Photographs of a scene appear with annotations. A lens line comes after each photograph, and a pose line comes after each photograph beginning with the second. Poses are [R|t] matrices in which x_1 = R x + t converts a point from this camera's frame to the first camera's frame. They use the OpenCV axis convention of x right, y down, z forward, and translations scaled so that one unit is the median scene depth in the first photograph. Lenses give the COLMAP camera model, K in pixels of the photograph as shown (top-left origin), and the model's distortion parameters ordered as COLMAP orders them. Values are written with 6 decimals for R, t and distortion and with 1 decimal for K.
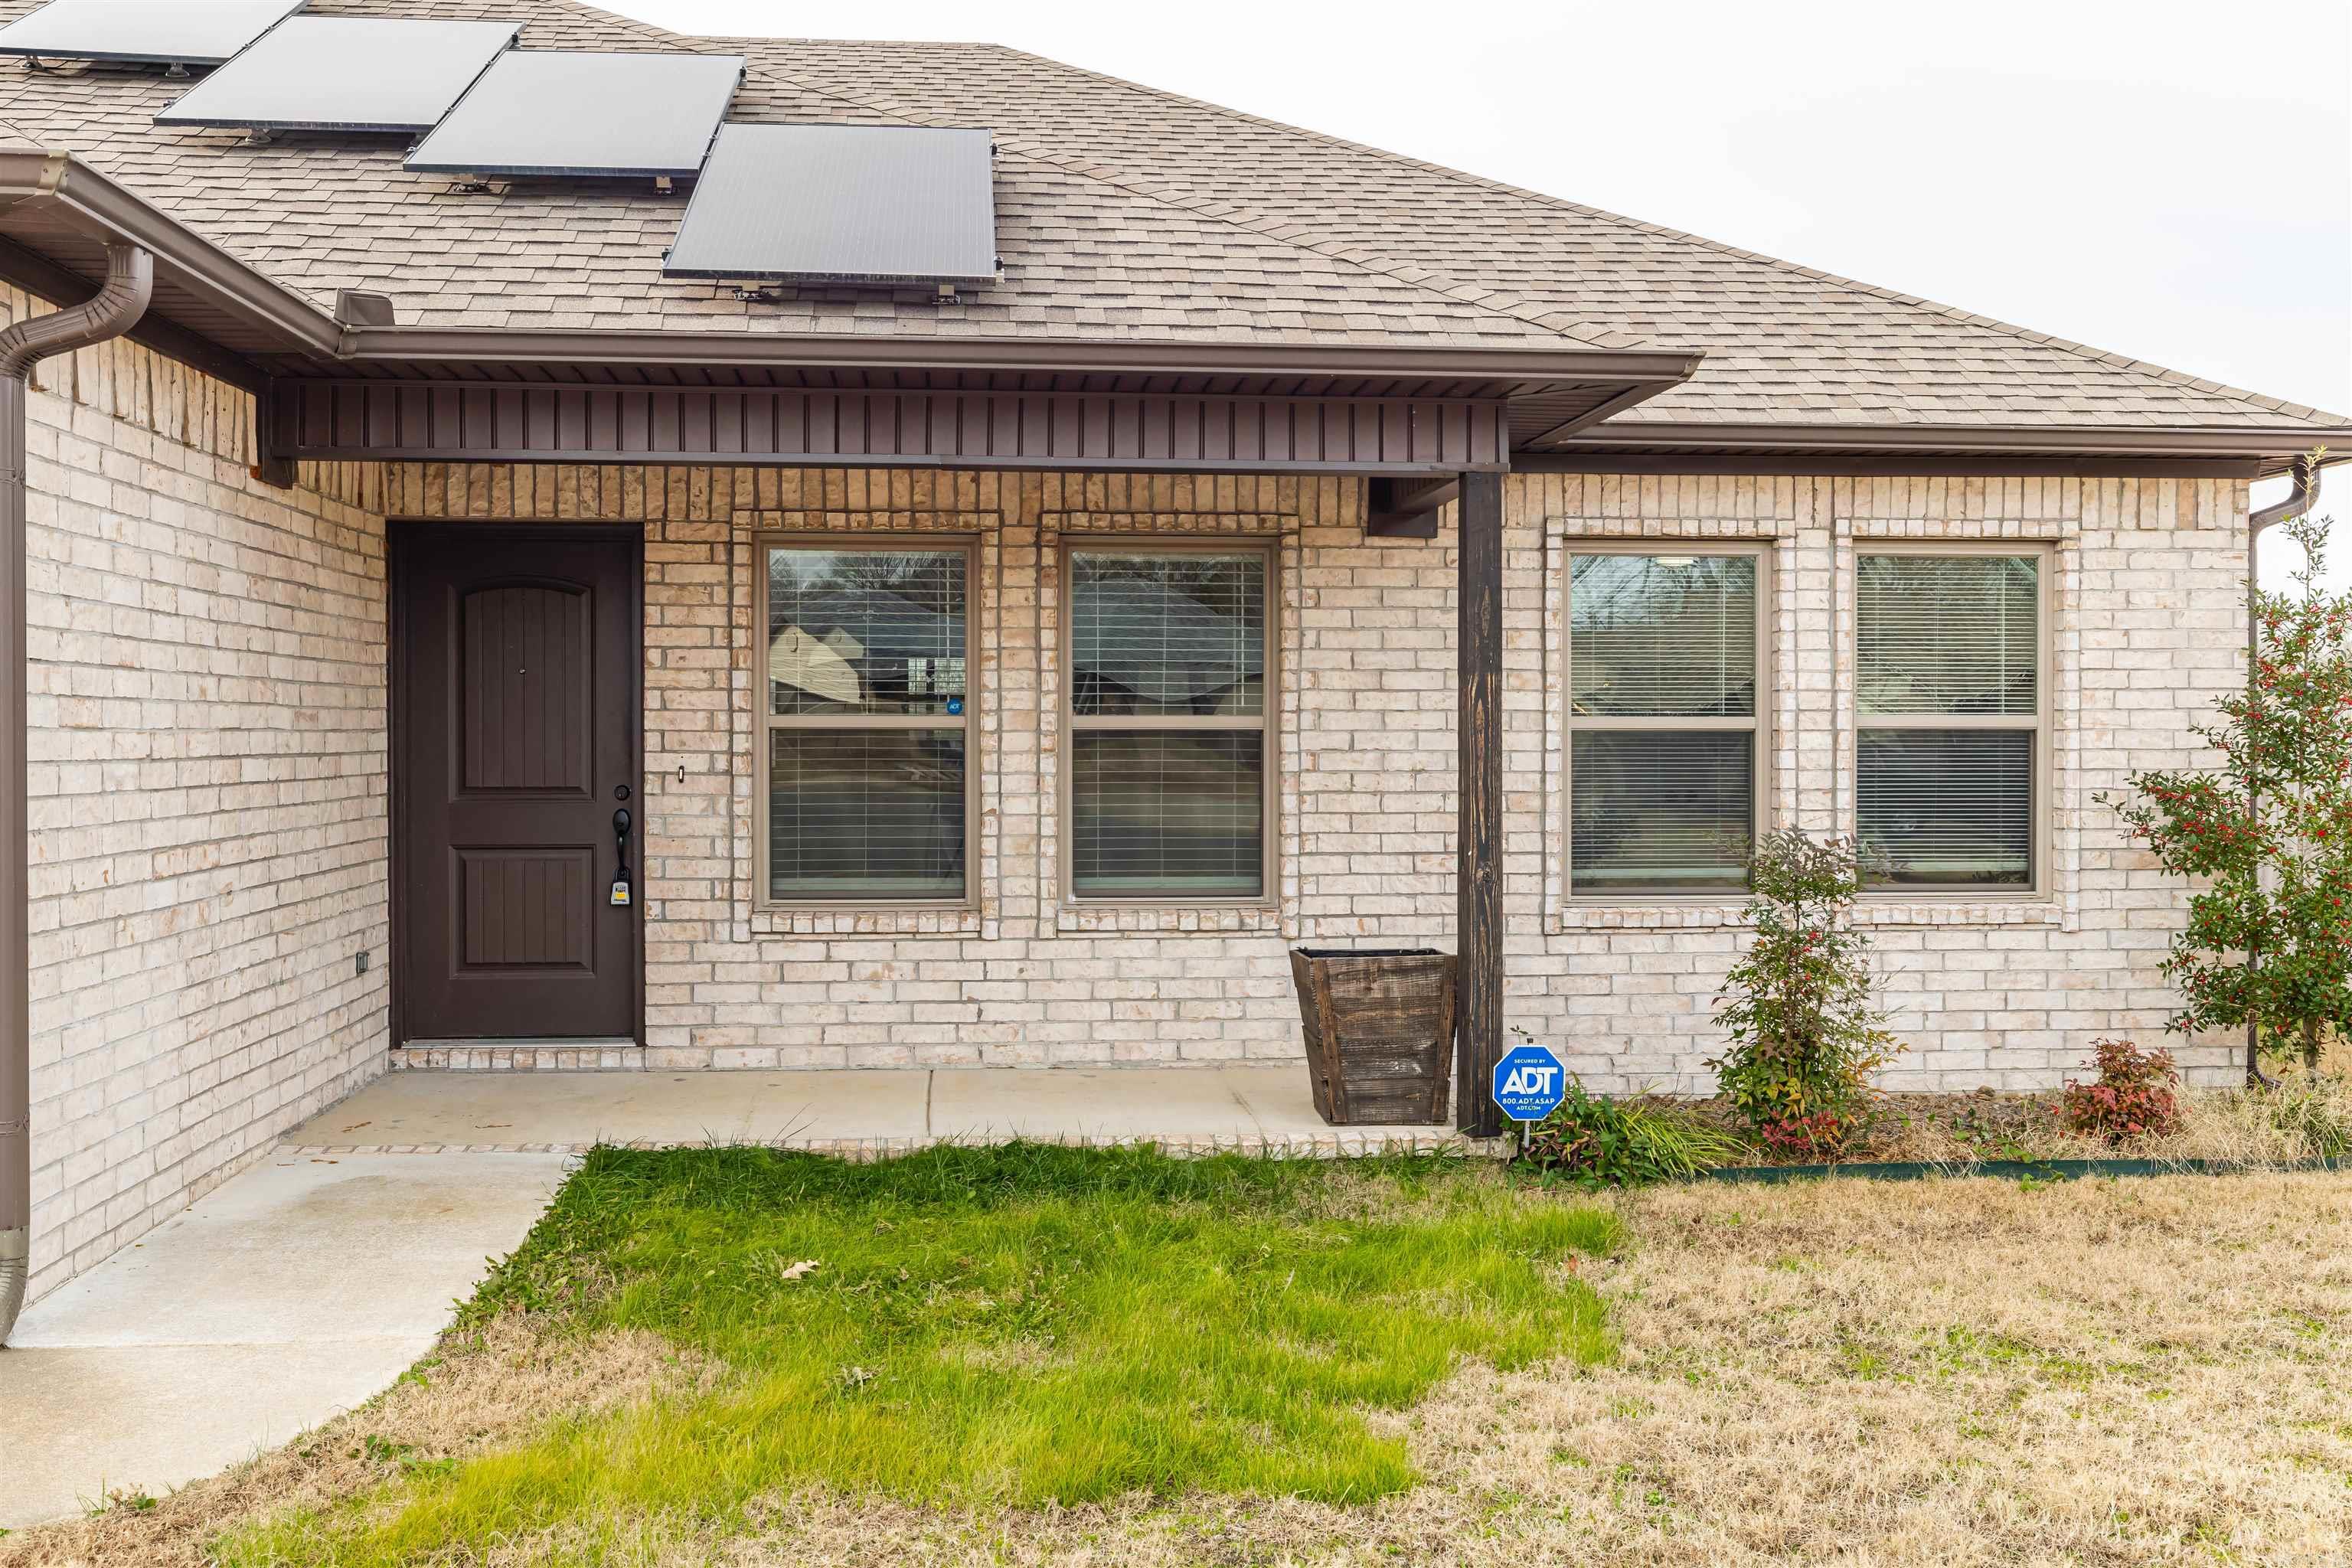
lens RADIAL K [[2108.8, 0, 1183.2], [0, 2108.8, 752.5], [0, 0, 1]] dist [0.013369, -0.005182]
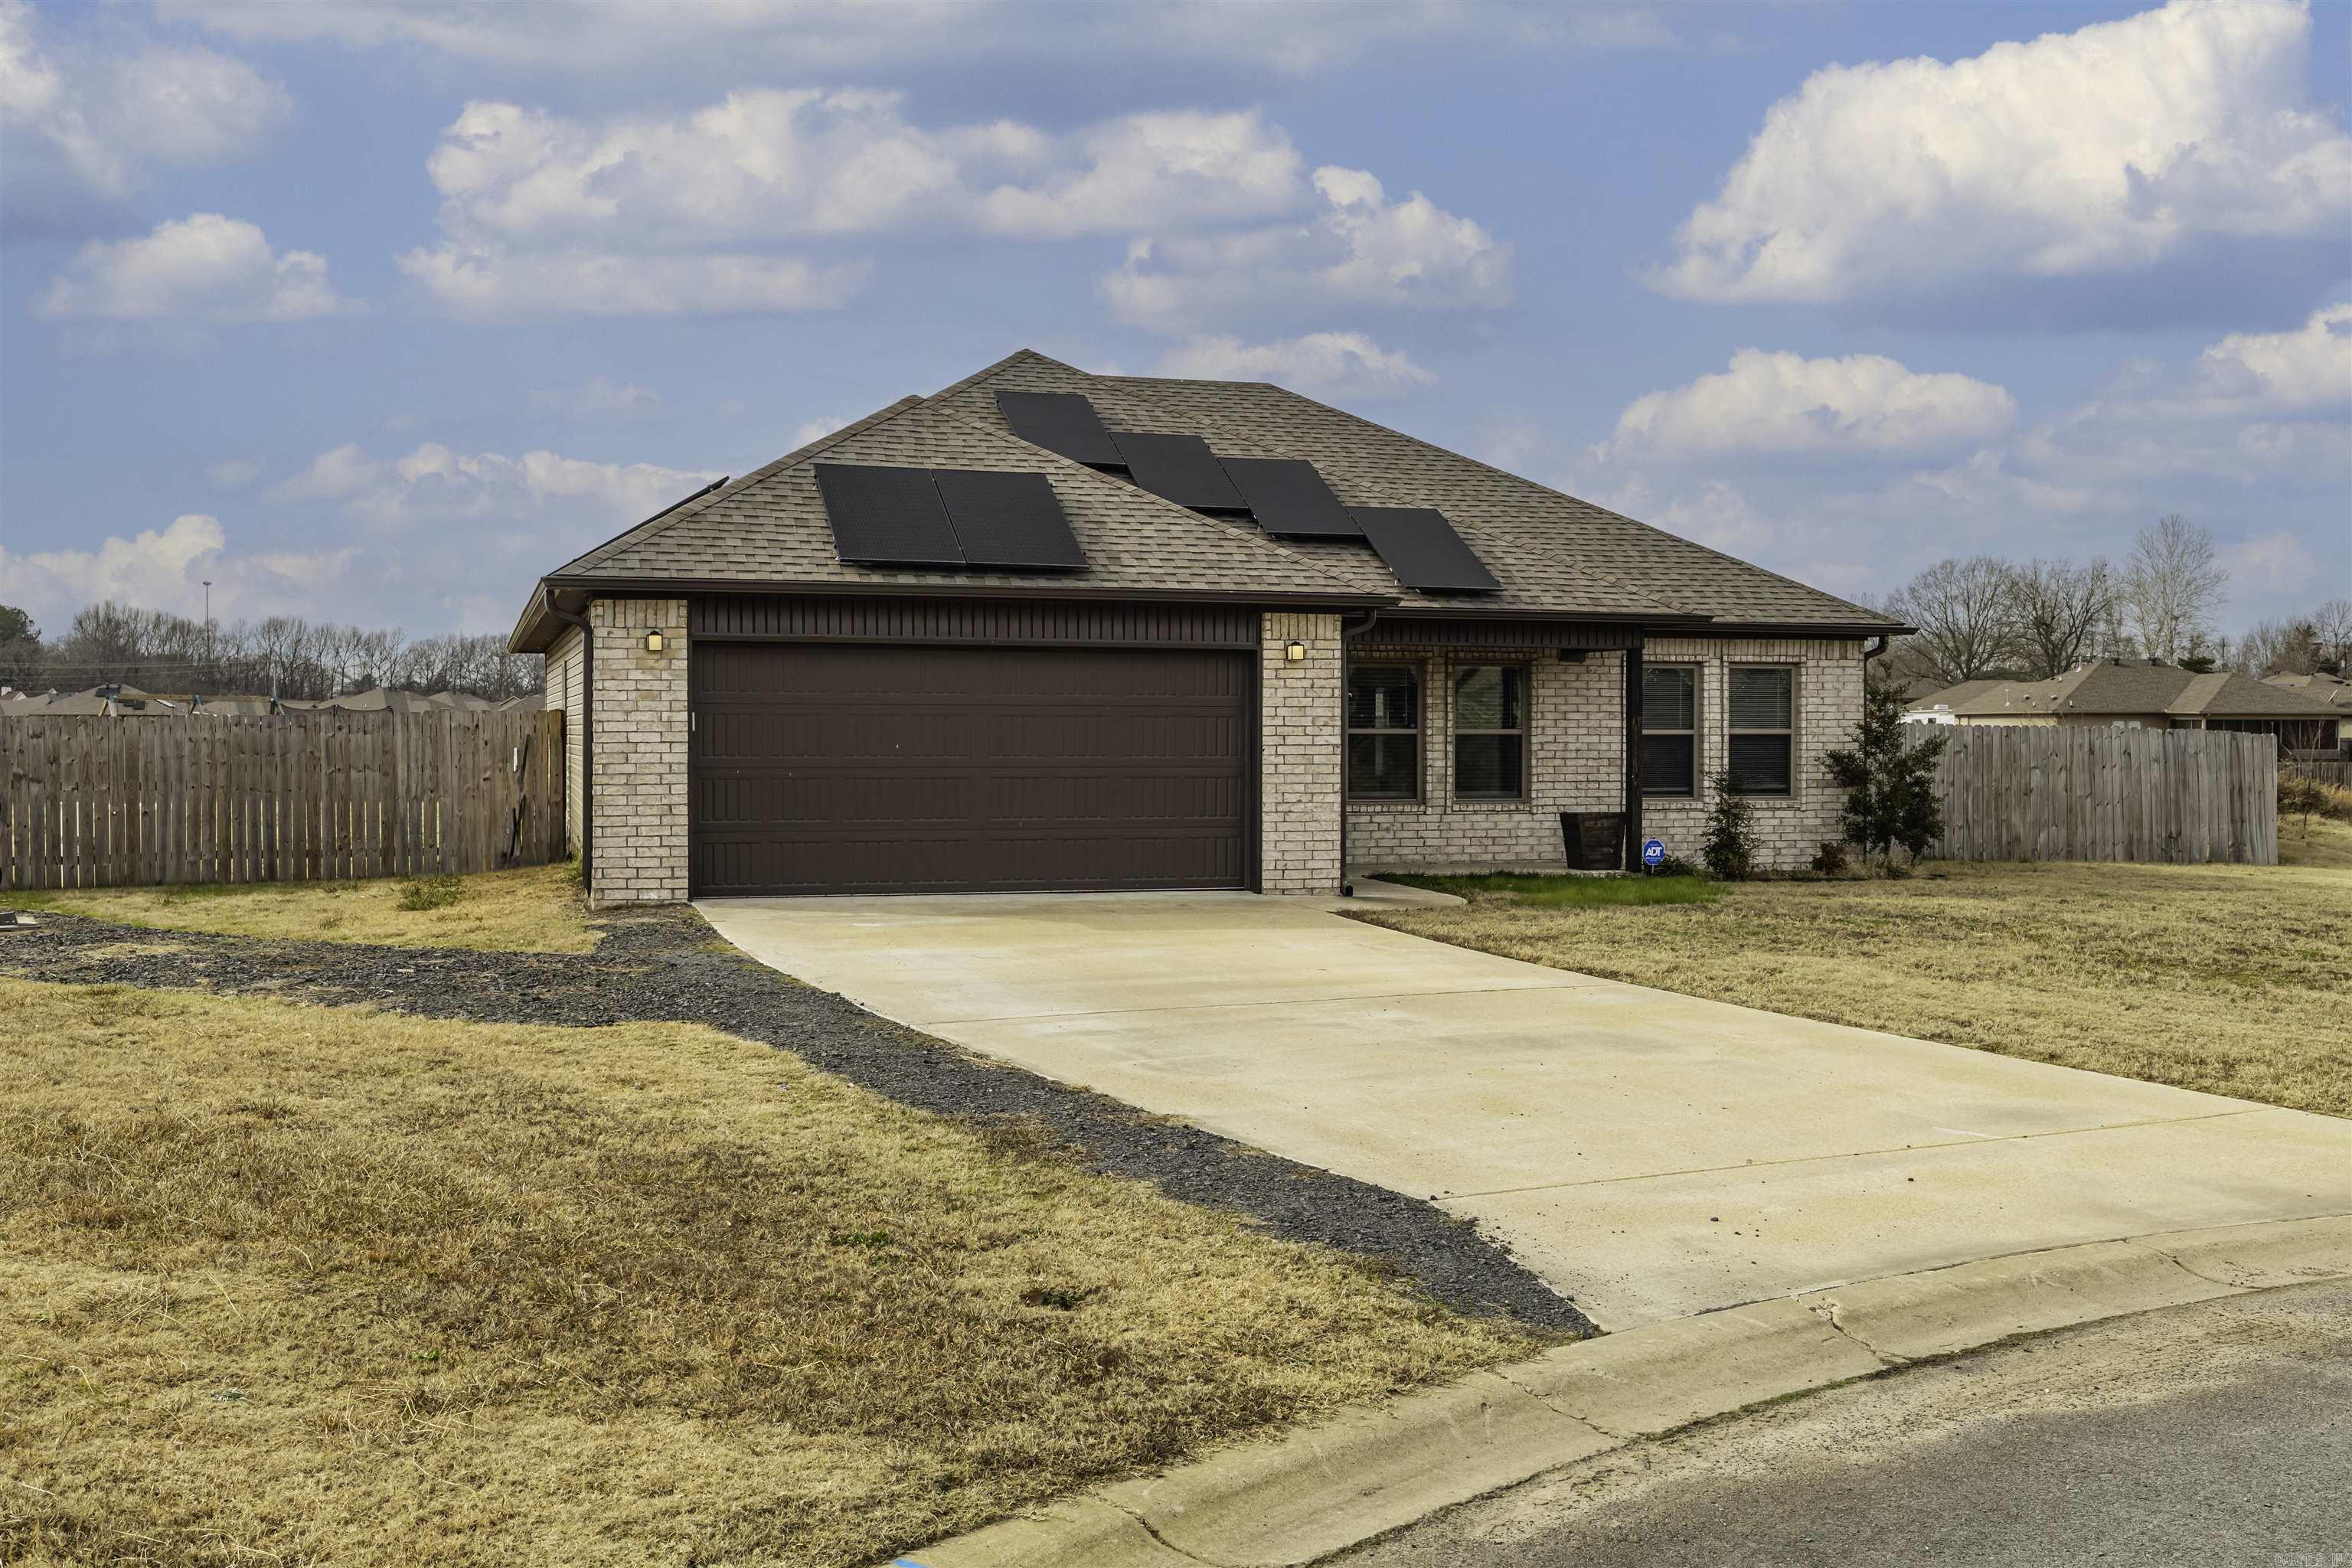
lens RADIAL K [[2425.3, 0, 1176.3], [0, 2425.3, 766.9], [0, 0, 1]] dist [0.010785, 0.000000]
pose [[0.974928, -0.002126, 0.222512, -1.068504], [0.000775, 0.999981, 0.006158, 0.010723], [-0.222521, -0.005831, 0.974910, -1.871092]]
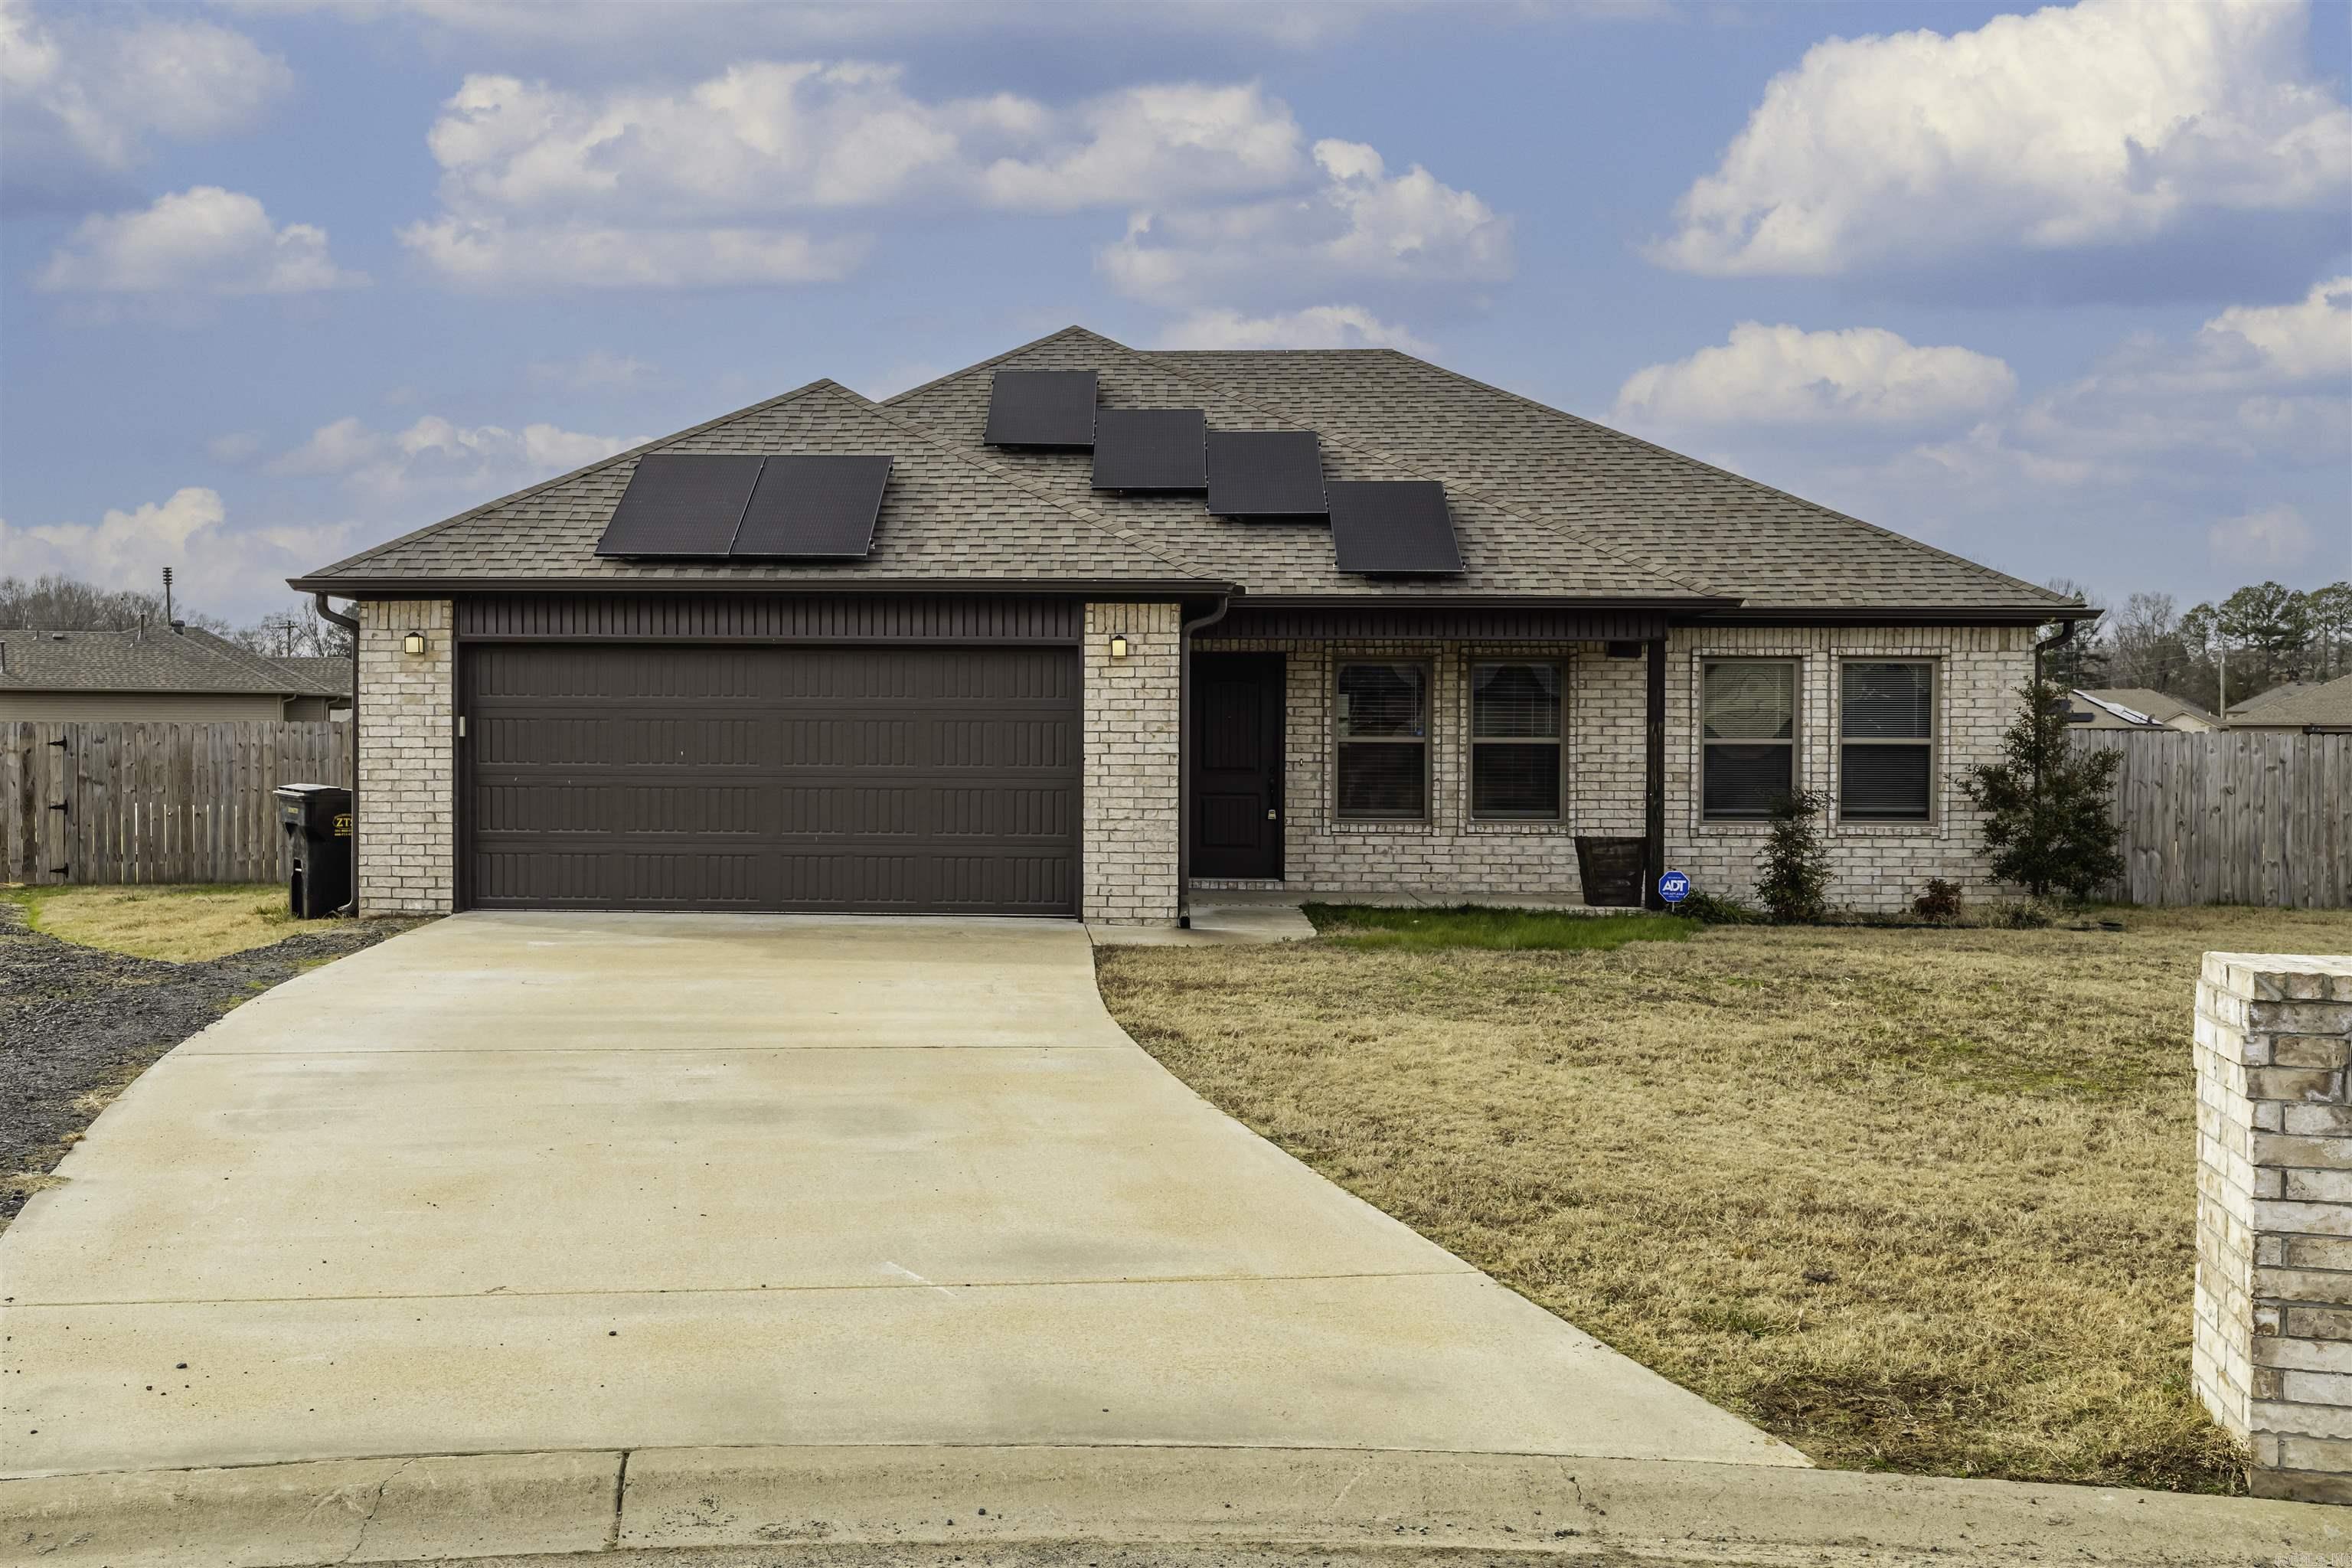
lens RADIAL K [[2425.3, 0, 1015.3], [0, 2425.3, 793.2], [0, 0, 1]] dist [0.010785, 0.000000]
pose [[0.988711, 0.007026, -0.149668, -0.148489], [-0.005182, 0.999906, 0.012710, 0.011863], [0.149743, -0.011791, 0.988655, -1.635923]]
